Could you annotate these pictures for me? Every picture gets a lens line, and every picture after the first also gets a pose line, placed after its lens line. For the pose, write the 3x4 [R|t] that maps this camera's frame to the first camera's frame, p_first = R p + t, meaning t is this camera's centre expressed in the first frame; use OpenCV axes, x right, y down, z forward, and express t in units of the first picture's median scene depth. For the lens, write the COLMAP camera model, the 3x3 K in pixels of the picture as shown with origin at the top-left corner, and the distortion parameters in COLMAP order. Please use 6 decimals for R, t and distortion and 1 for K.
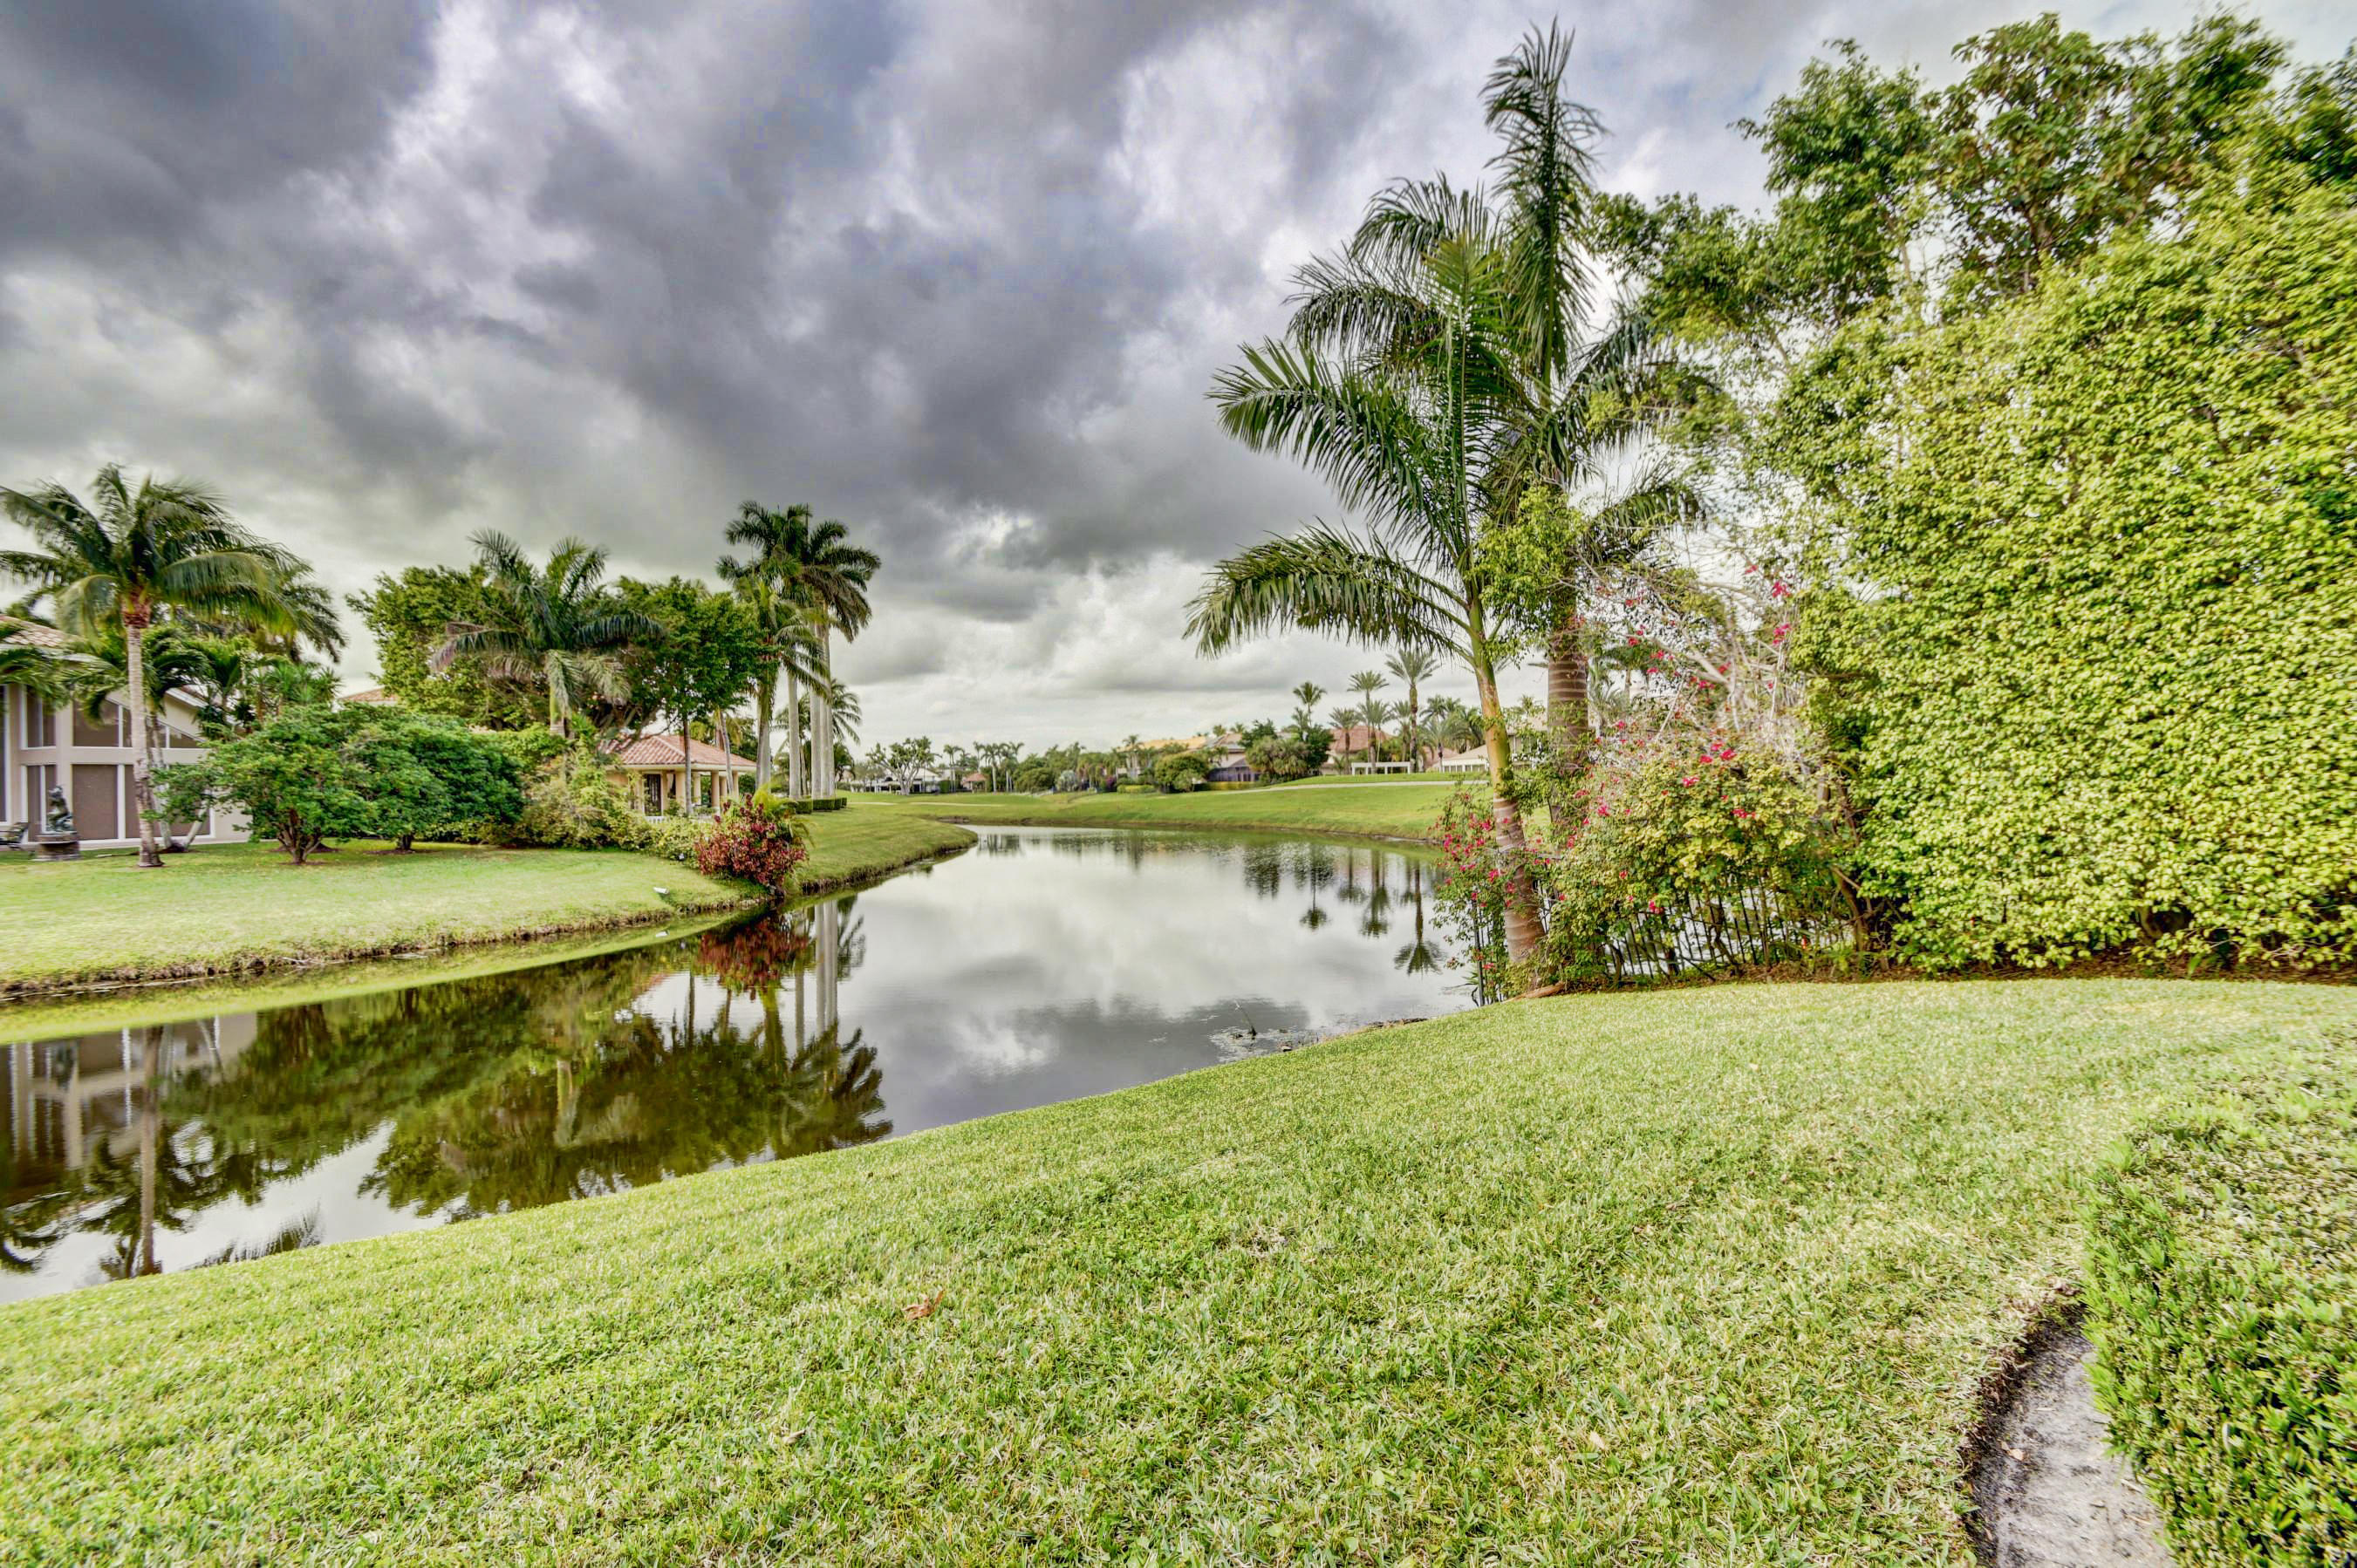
lens RADIAL K [[1014.6, 0, 1205.8], [0, 1014.6, 774.4], [0, 0, 1]] dist [0.011009, -0.014855]
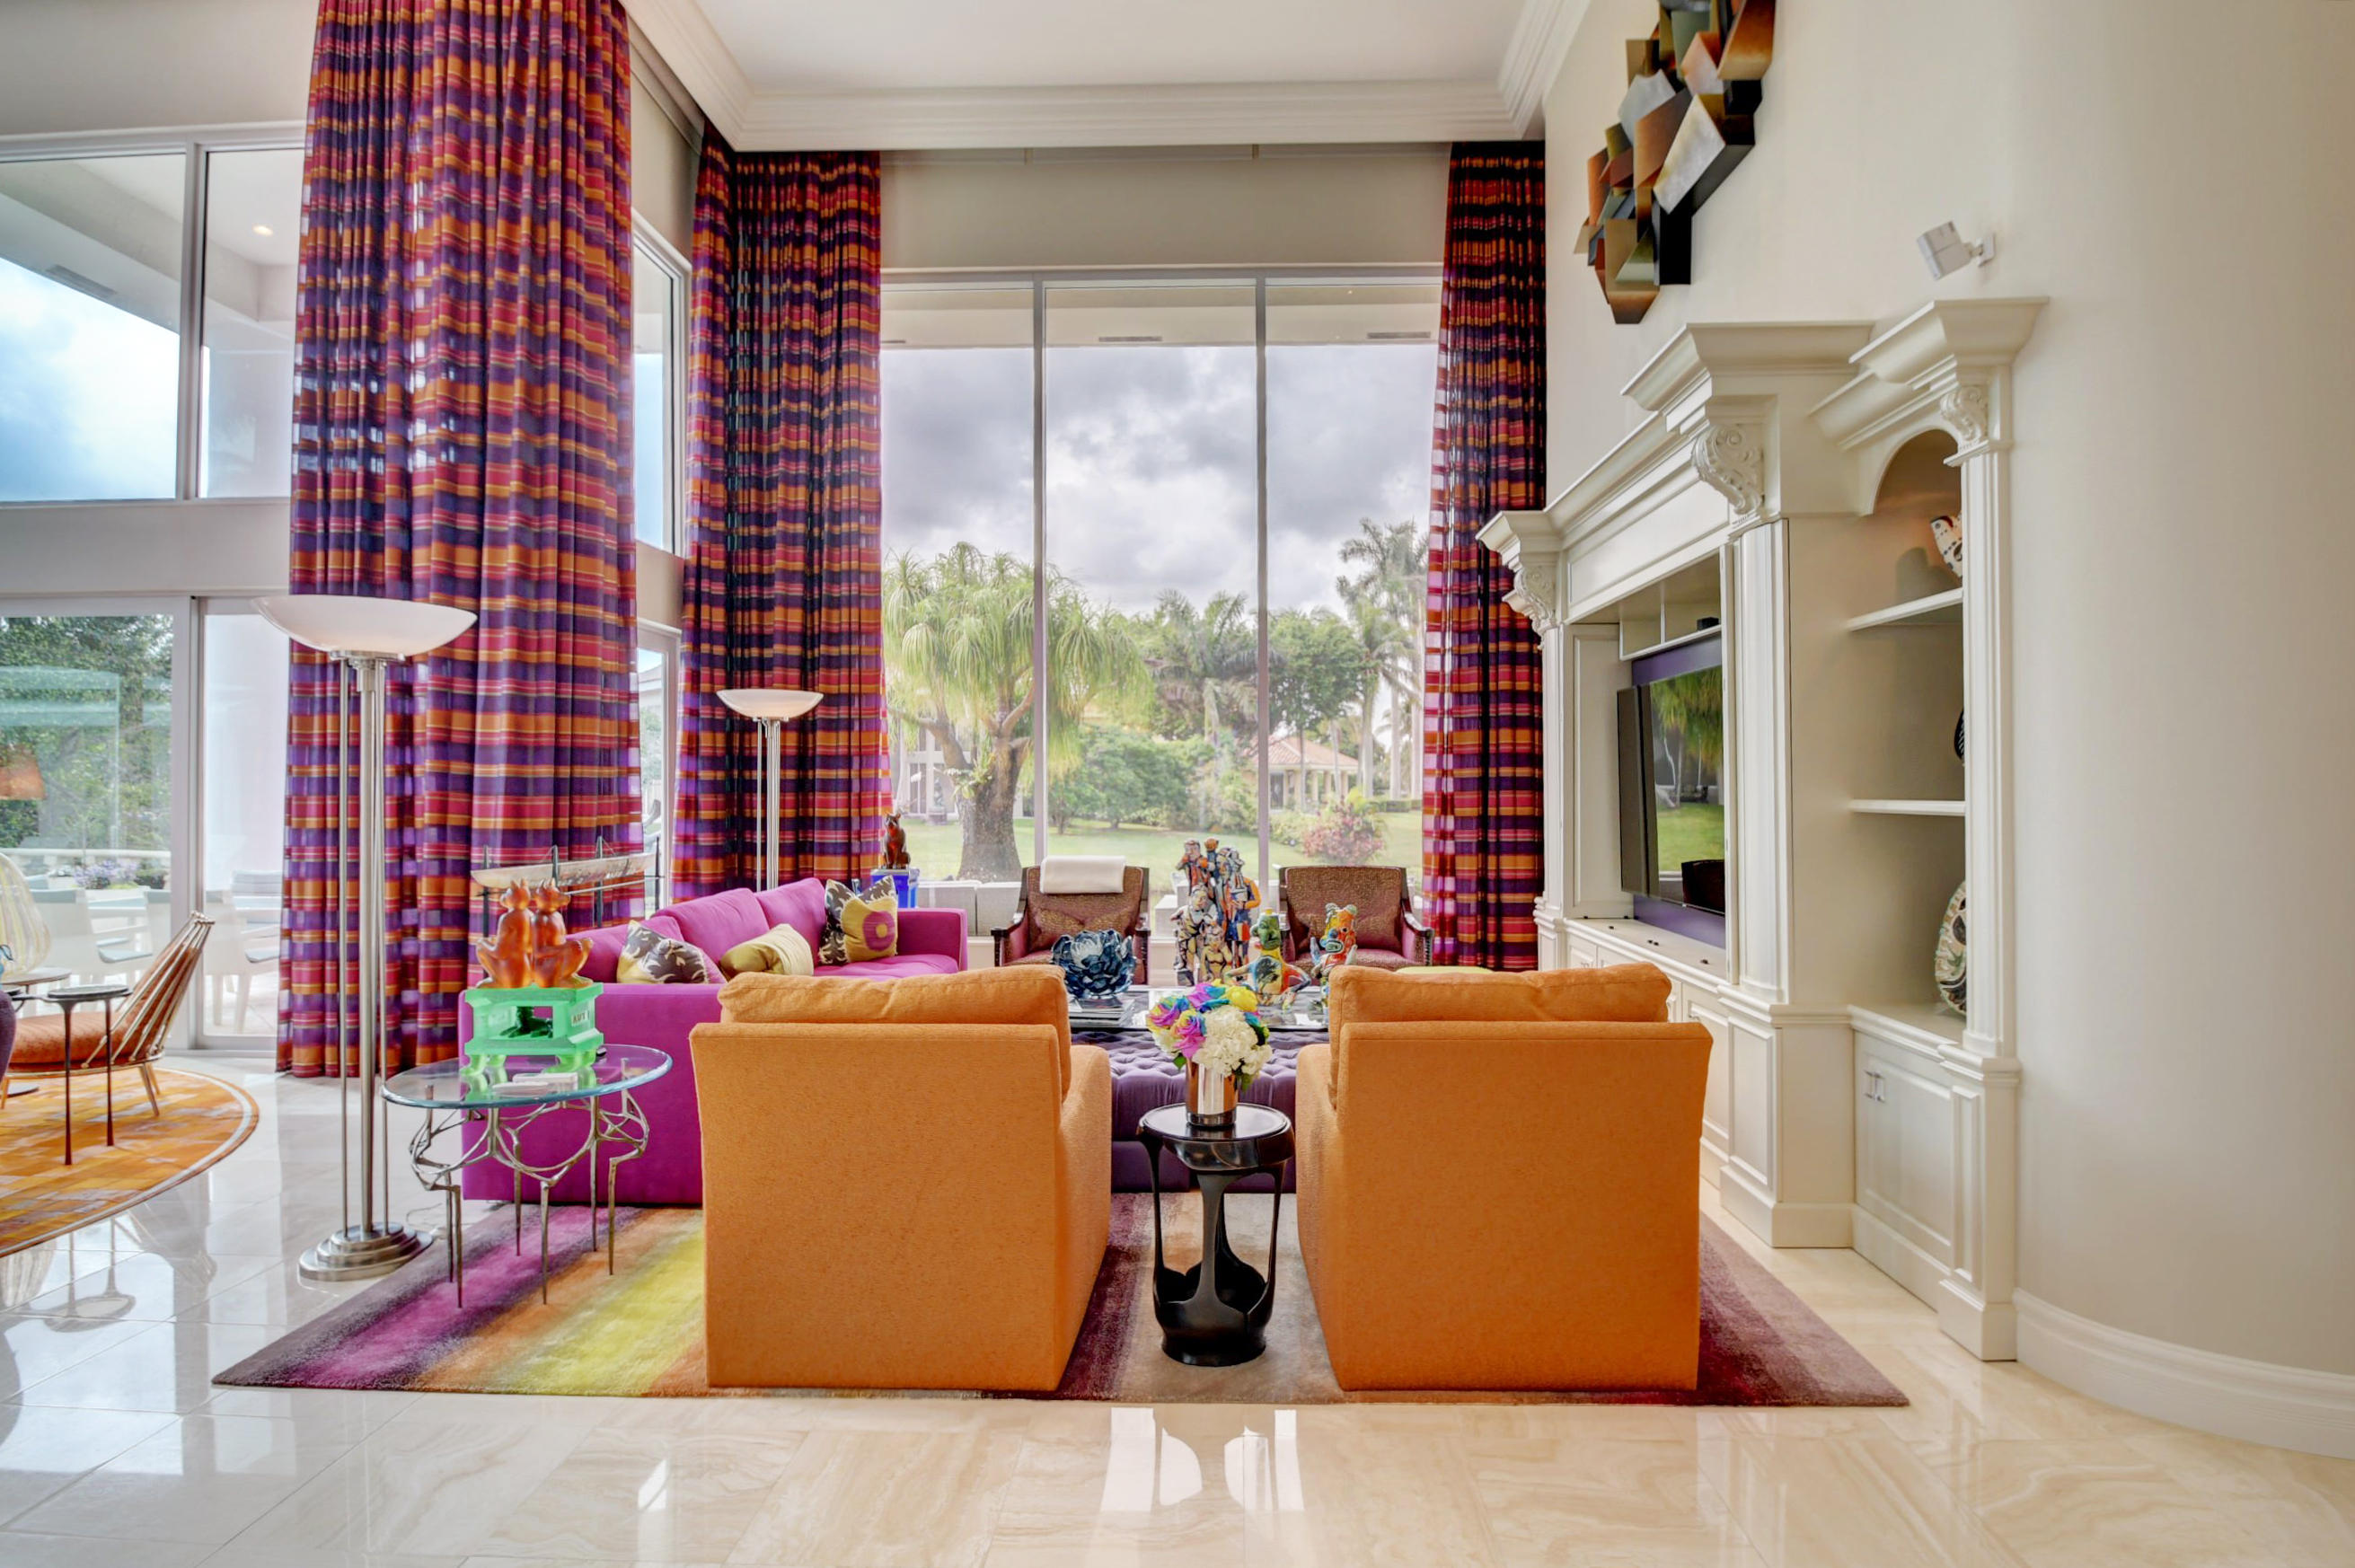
lens RADIAL K [[1269.9, 0, 1213.2], [0, 1269.9, 777.5], [0, 0, 1]] dist [-0.014383, -0.001085]
pose [[0.849332, 0.018290, -0.527543, 0.199390], [-0.014976, 0.999832, 0.010553, -0.012777], [0.527647, -0.001063, 0.849463, -0.337894]]
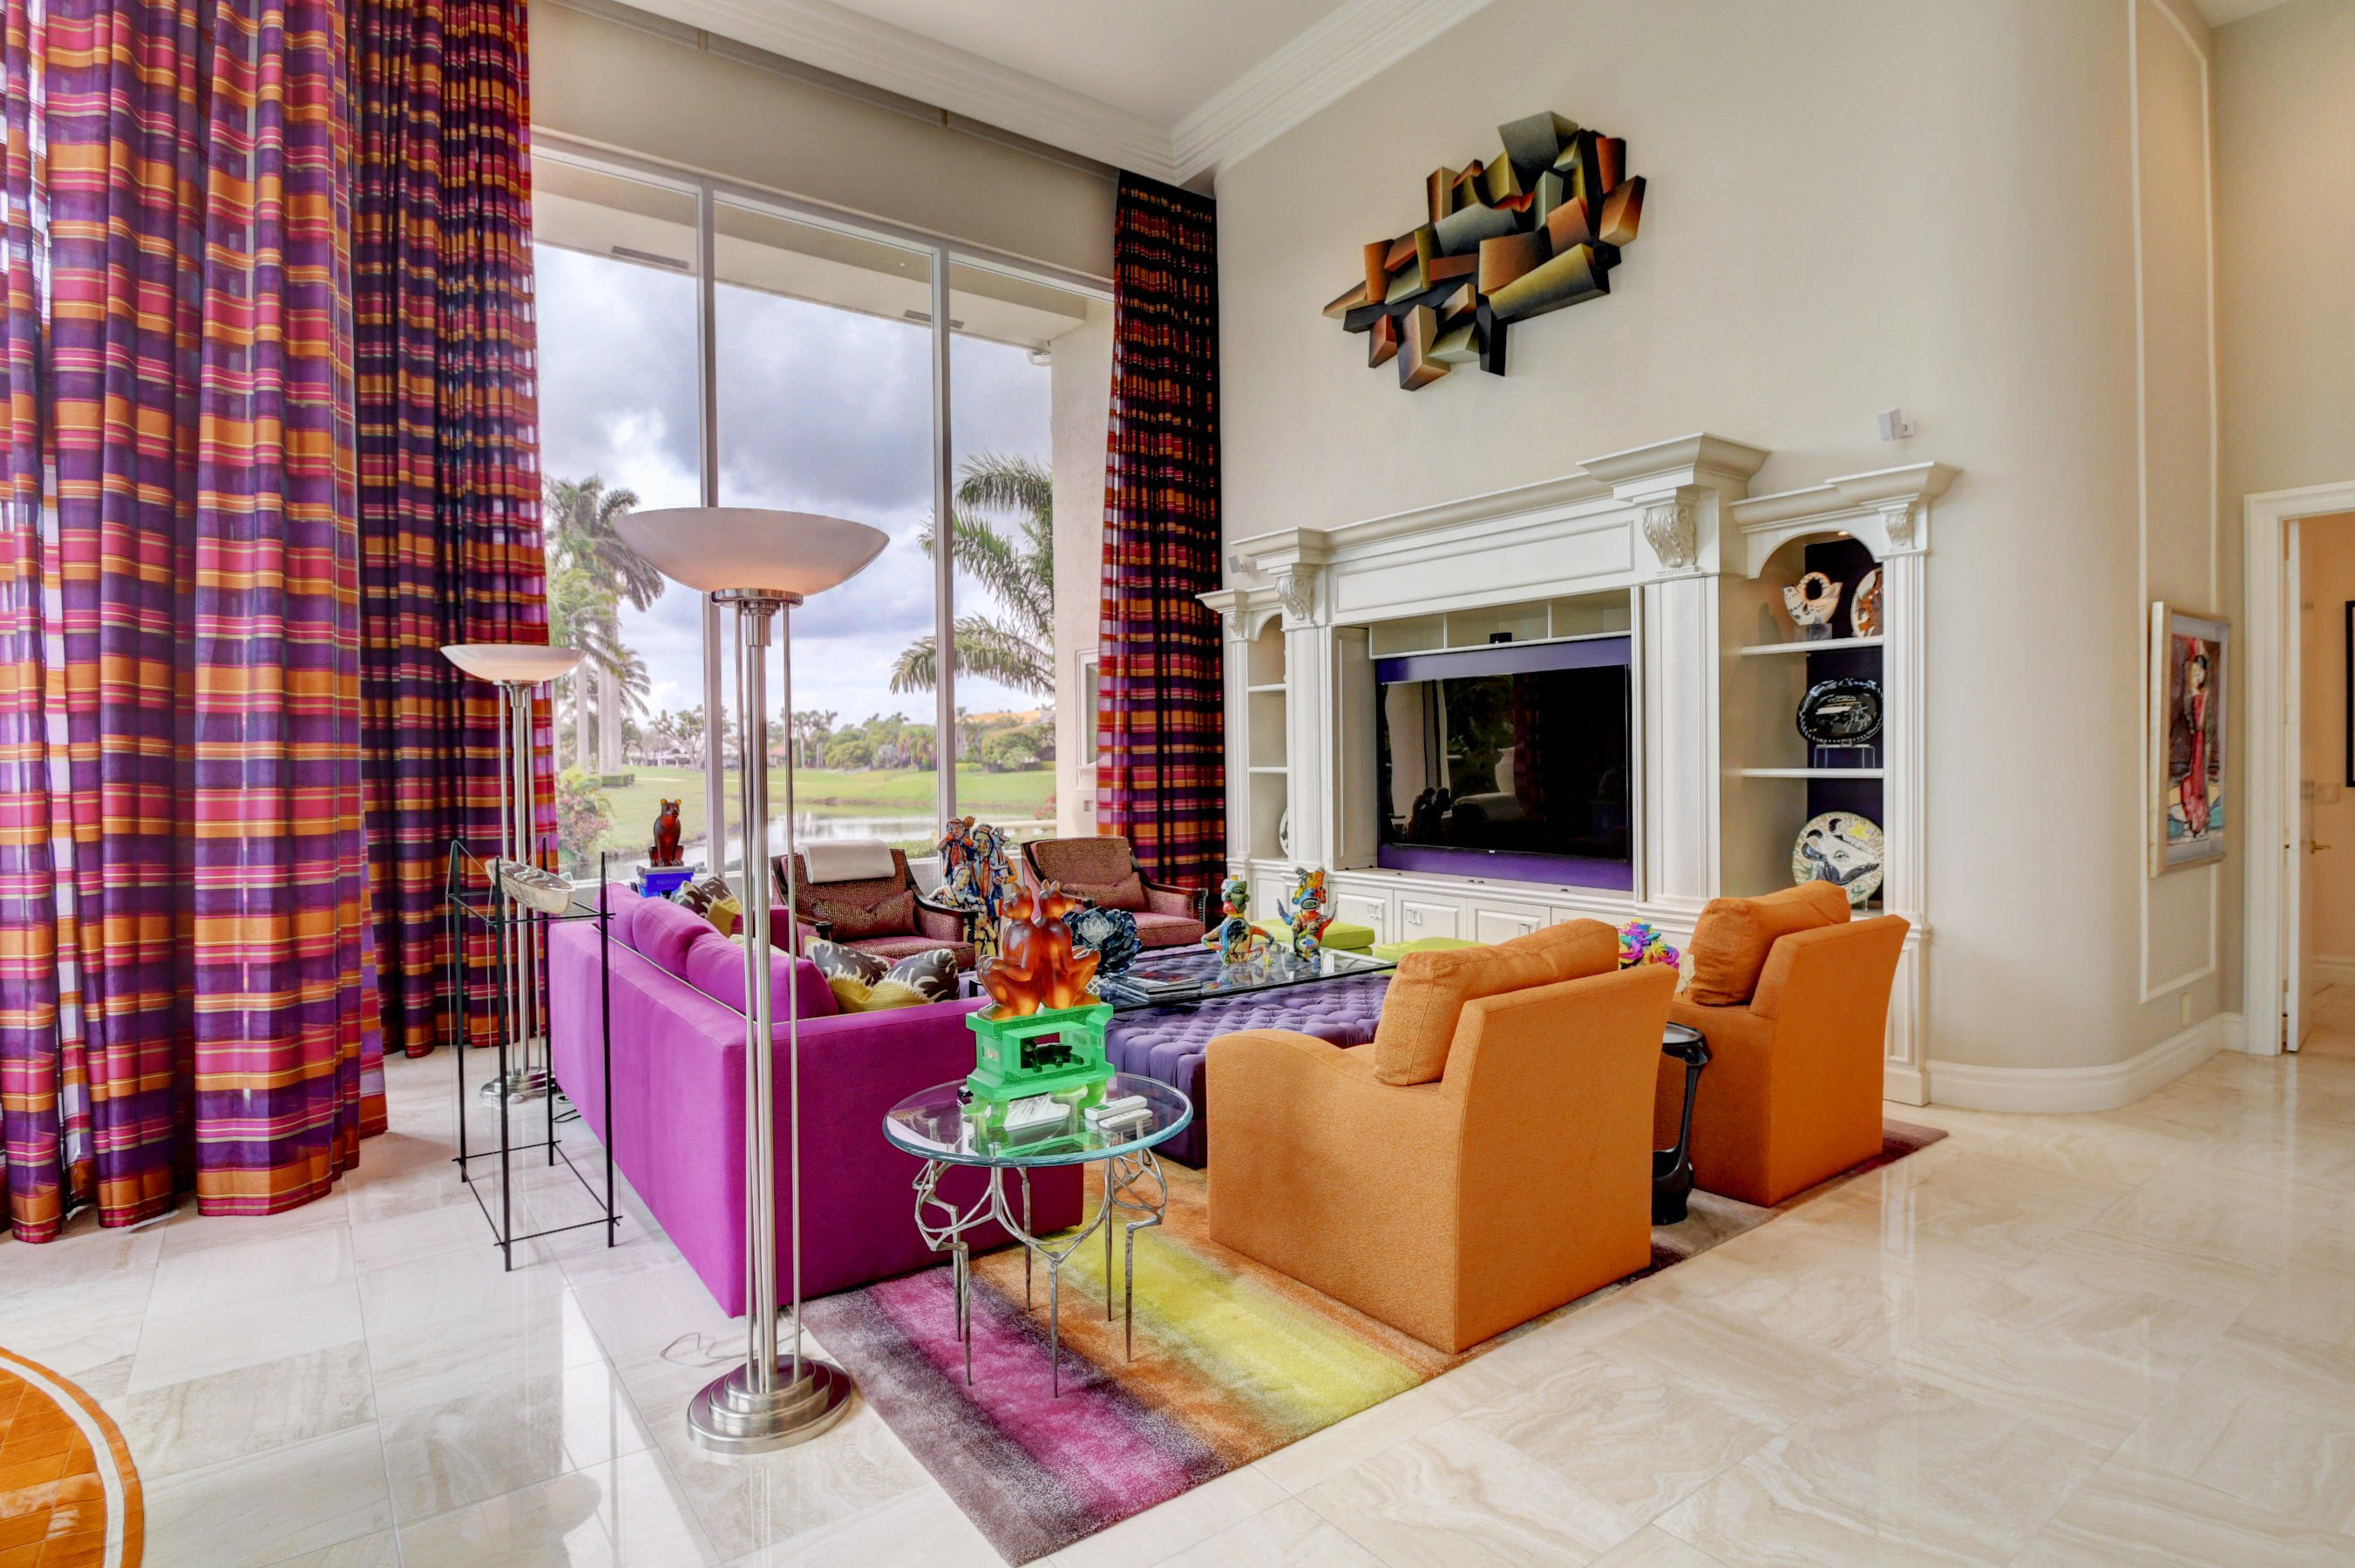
lens RADIAL K [[1220.4, 0, 1219.2], [0, 1220.4, 769.2], [0, 0, 1]] dist [-0.013867, -0.001009]
pose [[0.992754, 0.013513, 0.119406, 0.100122], [-0.015370, 0.999775, 0.014649, -0.011716], [-0.119181, -0.016378, 0.992737, -0.364270]]
